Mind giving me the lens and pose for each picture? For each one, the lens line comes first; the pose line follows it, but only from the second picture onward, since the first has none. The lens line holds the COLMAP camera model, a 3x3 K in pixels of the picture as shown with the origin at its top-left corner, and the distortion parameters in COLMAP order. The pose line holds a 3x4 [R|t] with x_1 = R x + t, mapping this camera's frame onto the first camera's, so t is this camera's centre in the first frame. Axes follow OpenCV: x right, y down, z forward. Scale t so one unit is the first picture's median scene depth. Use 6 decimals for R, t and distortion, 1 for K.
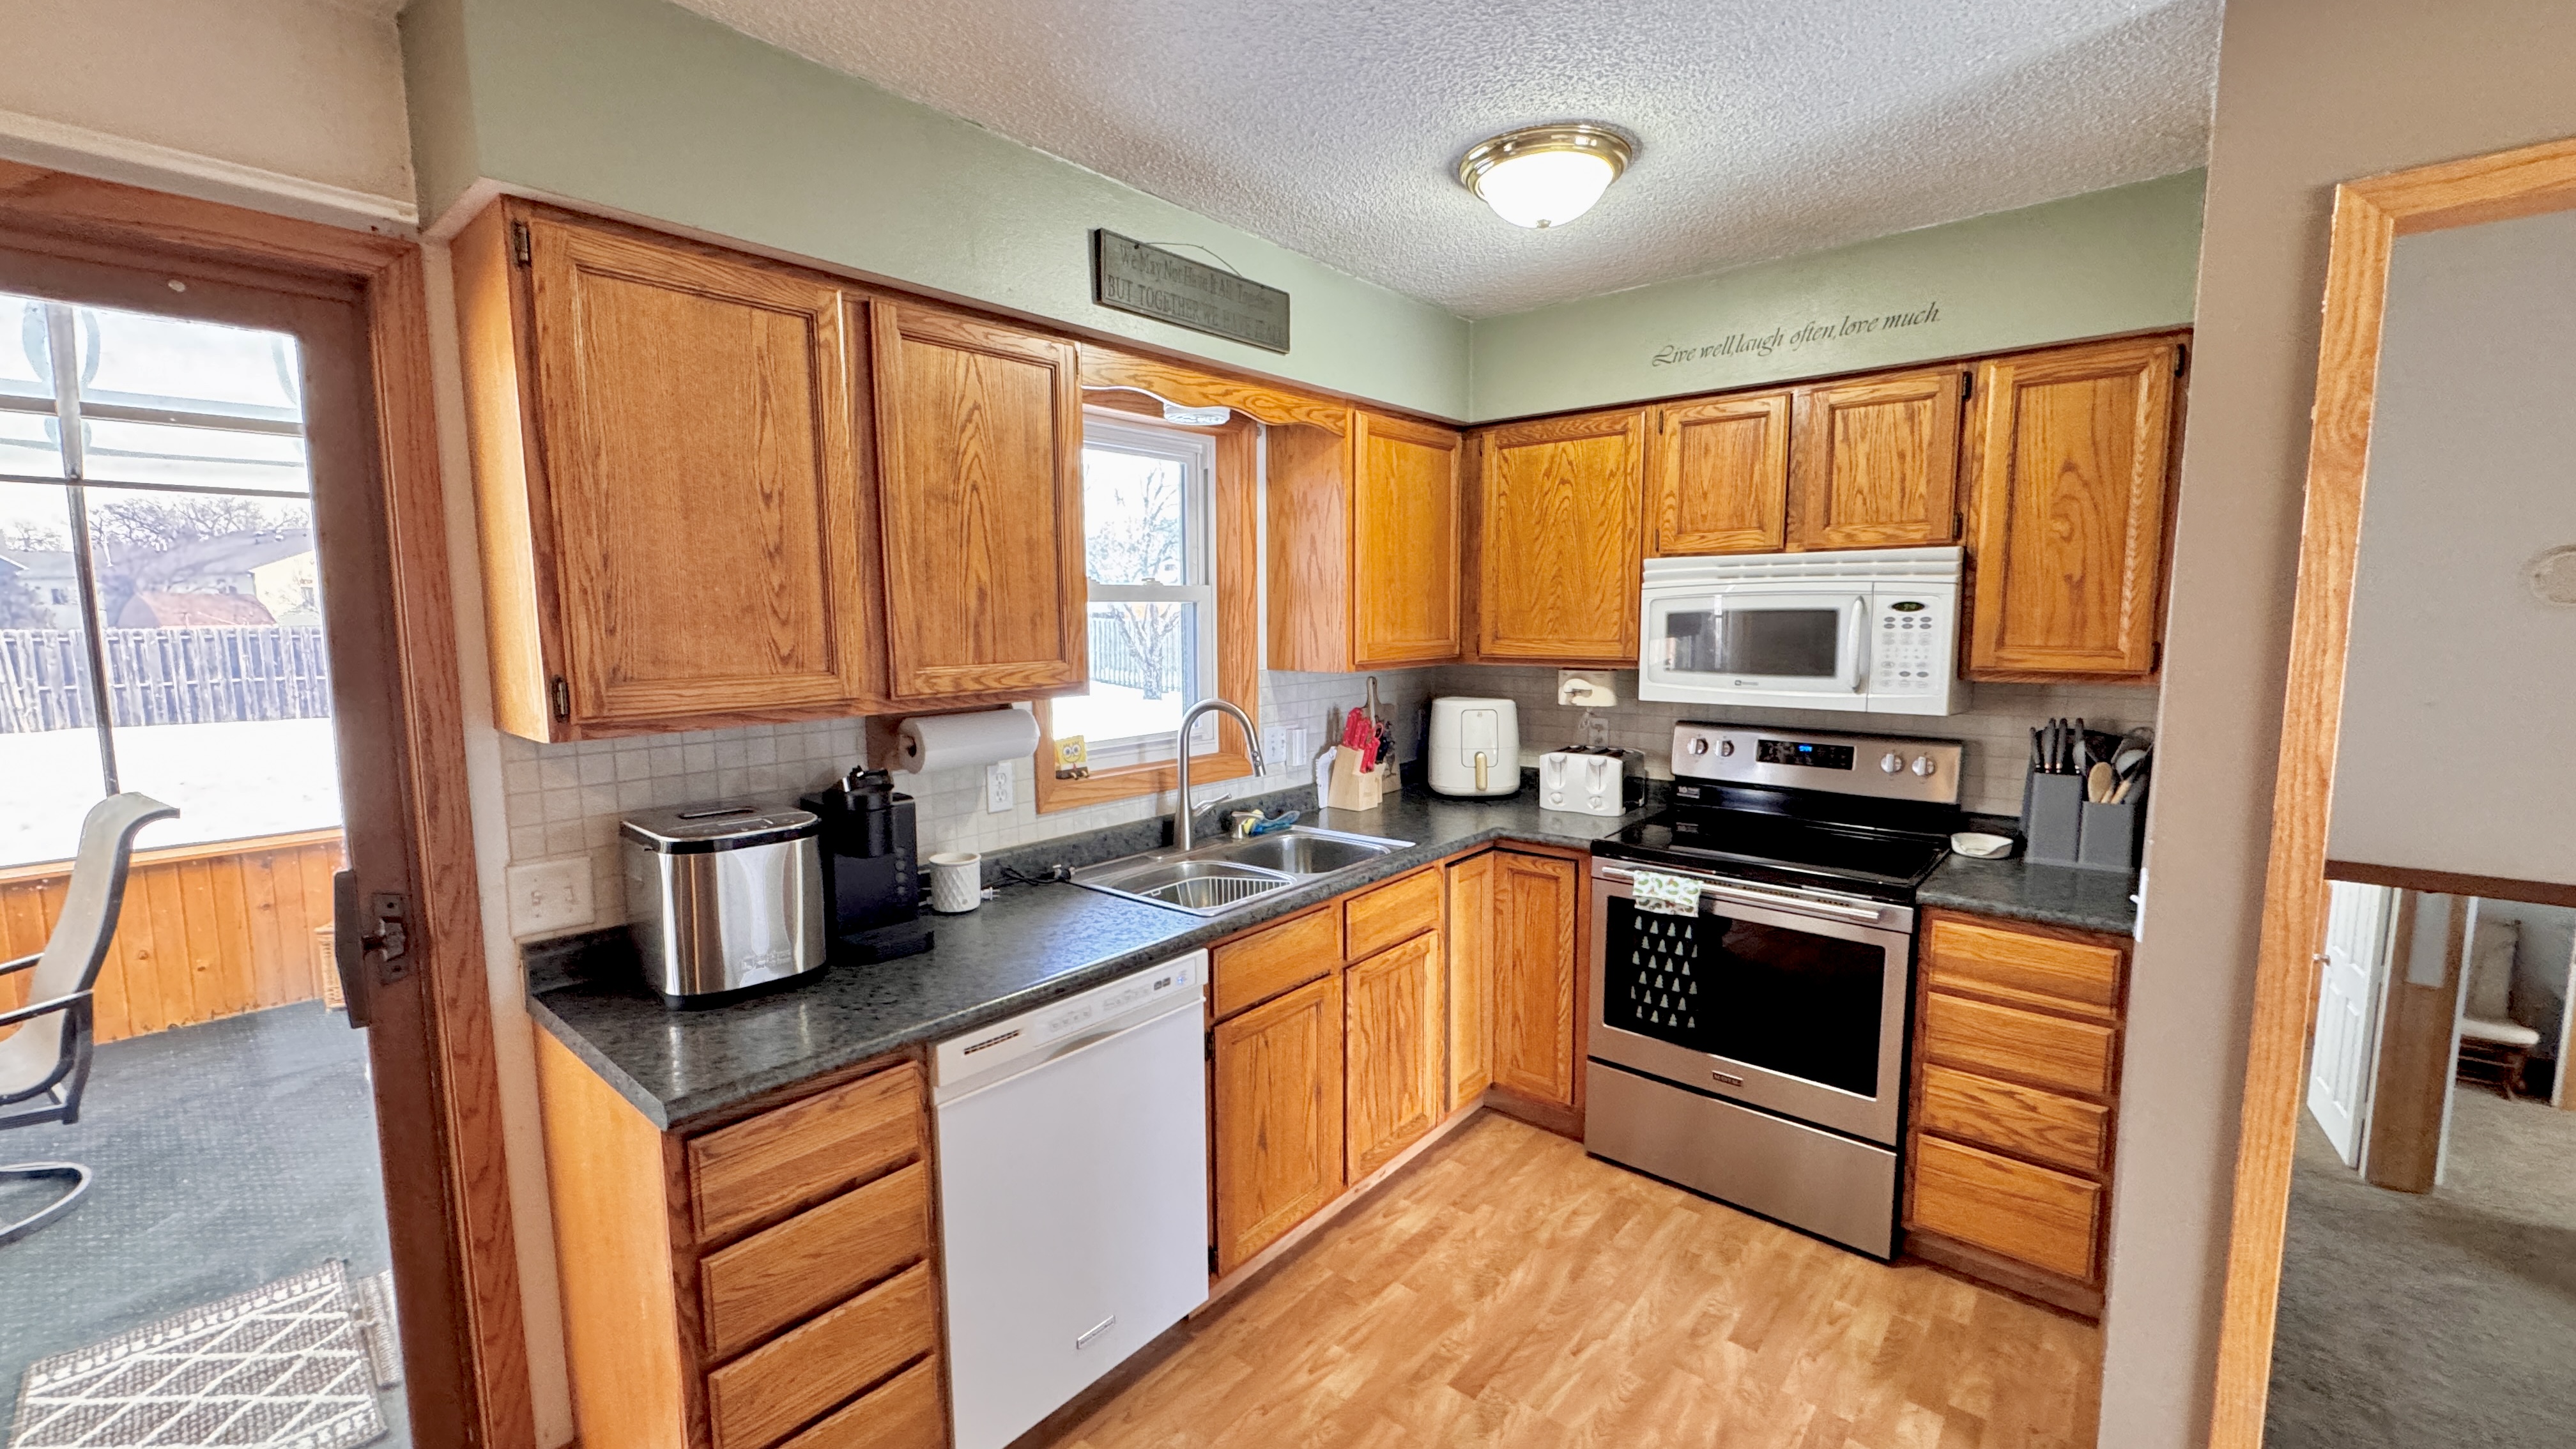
lens RADIAL K [[1025.6, 0, 1288.4], [0, 1025.6, 721.0], [0, 0, 1]] dist [-0.003395, 0.000353]
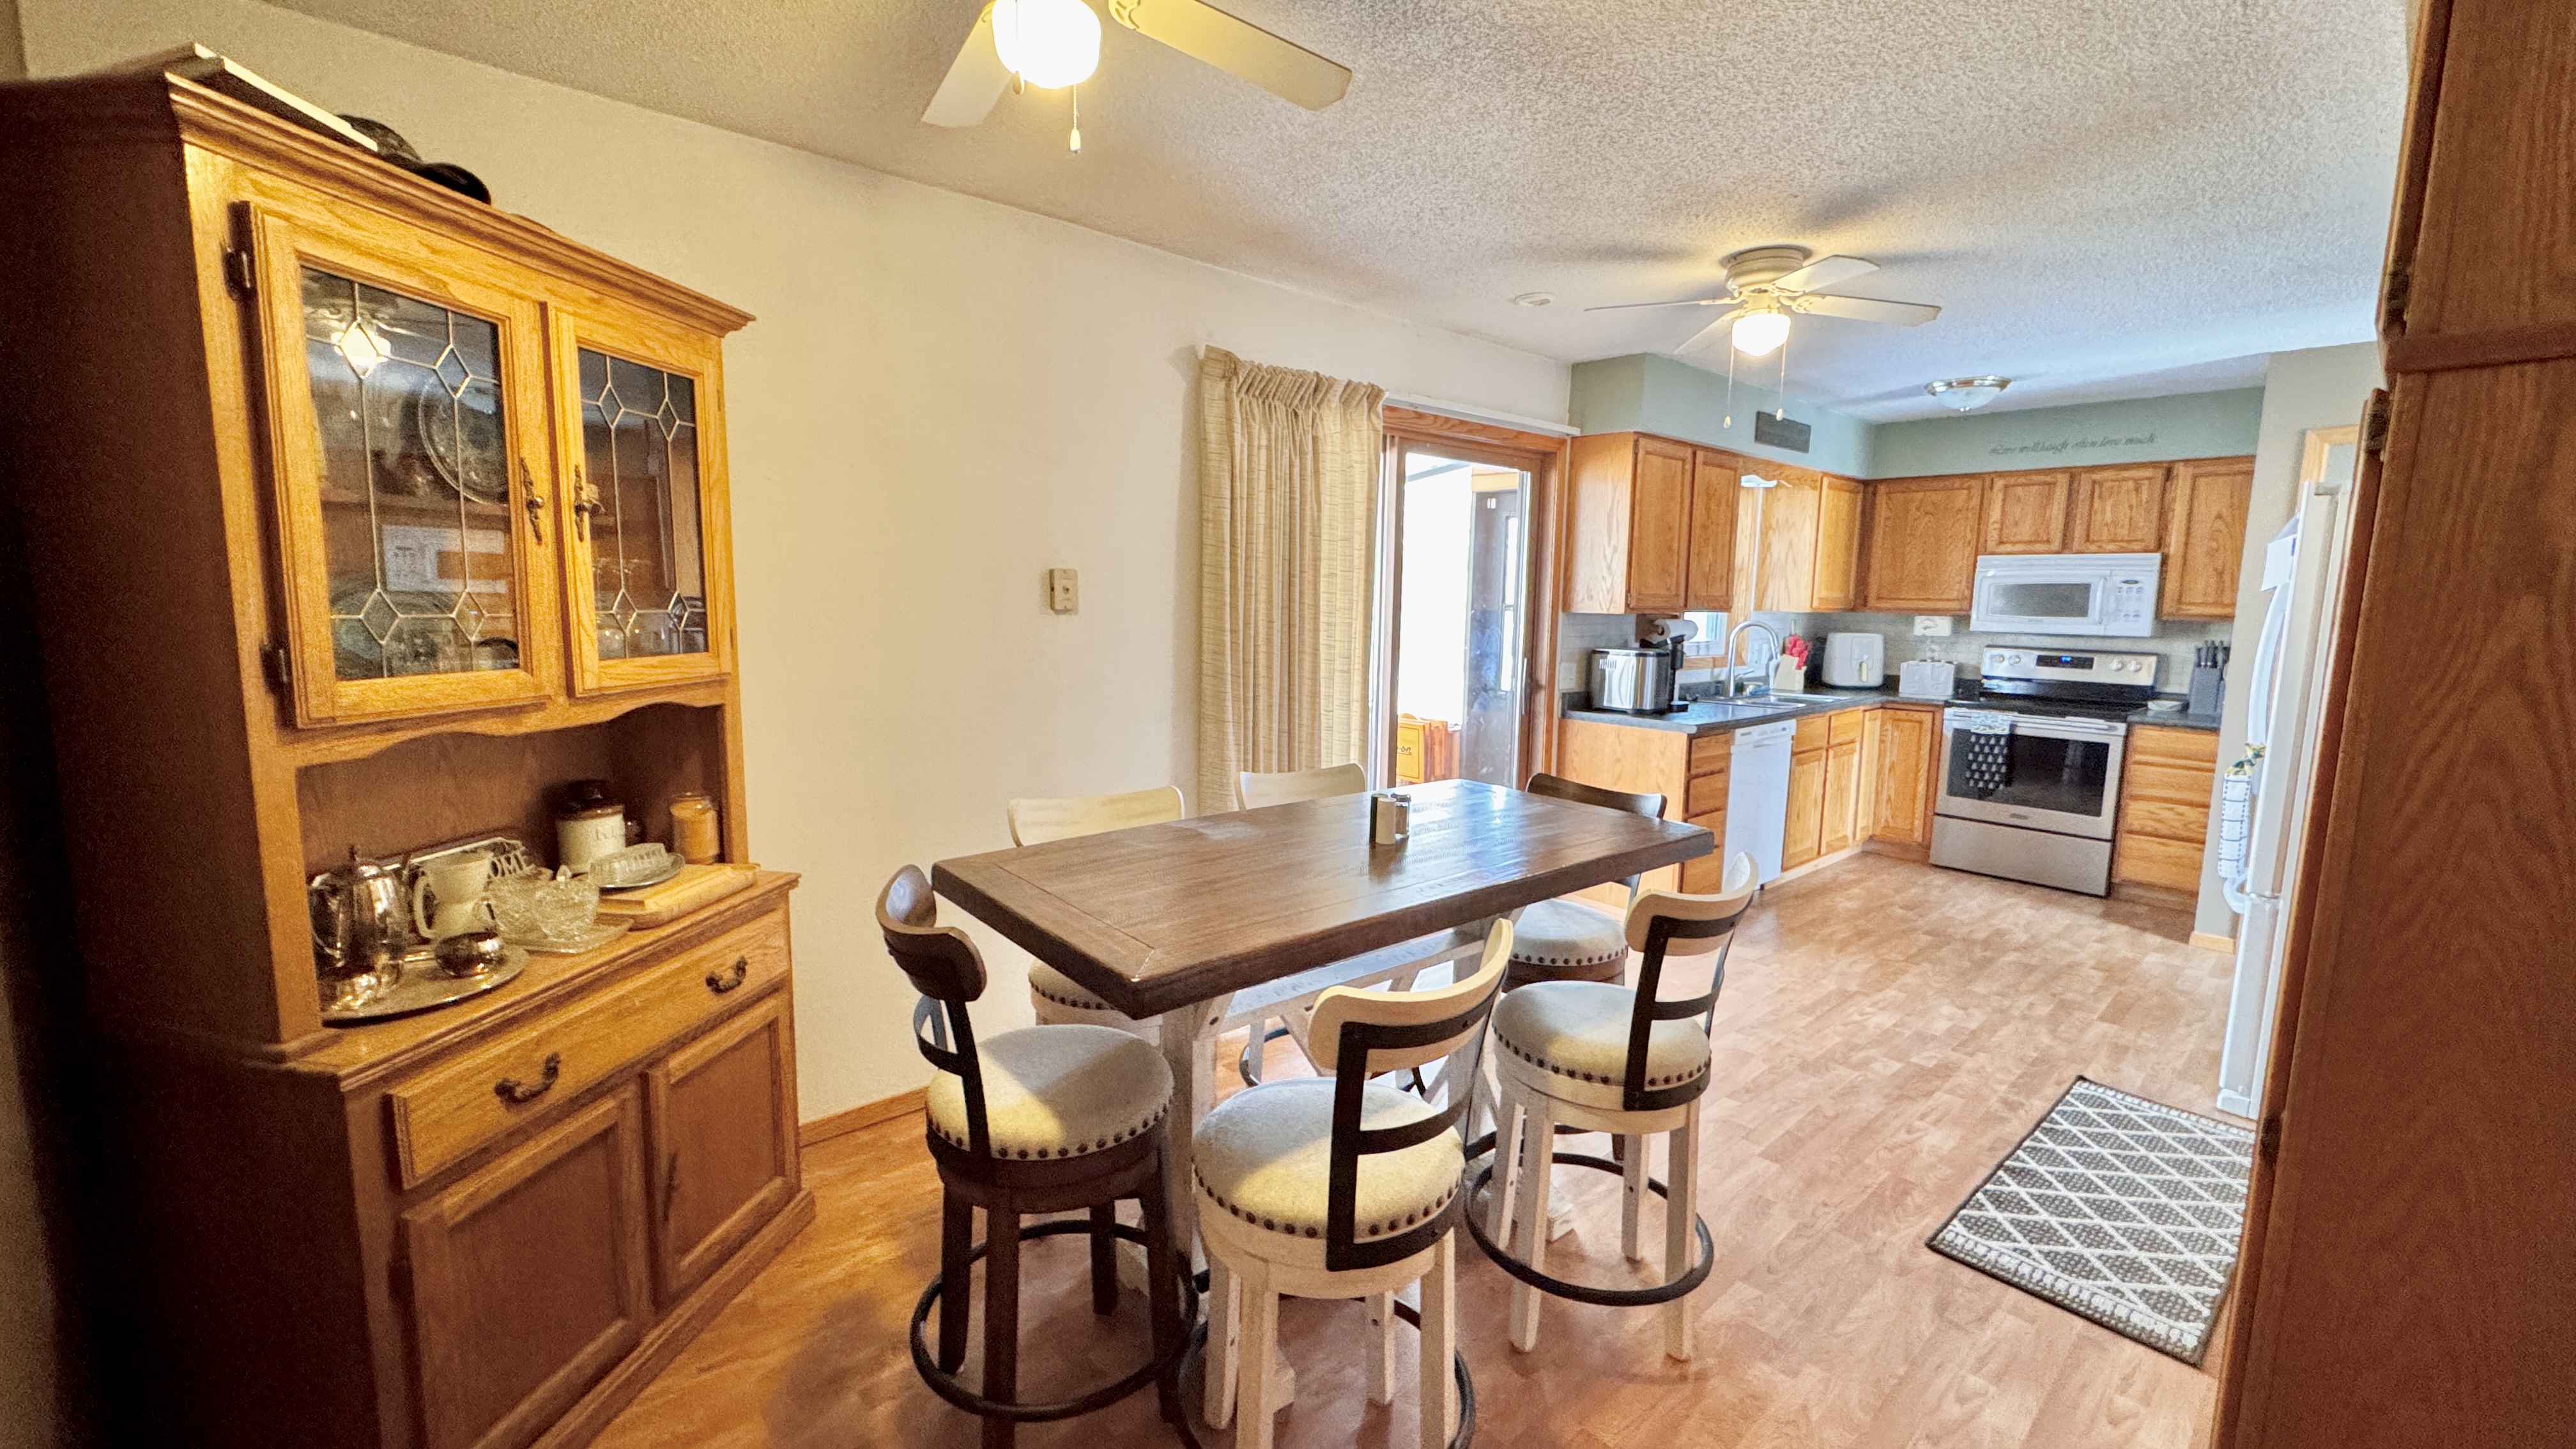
lens RADIAL K [[1025.6, 0, 1287.6], [0, 1025.6, 719.3], [0, 0, 1]] dist [-0.003395, 0.000353]
pose [[0.990040, 0.040848, -0.134727, -0.717157], [-0.038611, 0.999070, 0.019179, 0.173398], [0.135385, -0.013786, 0.990697, -1.162802]]
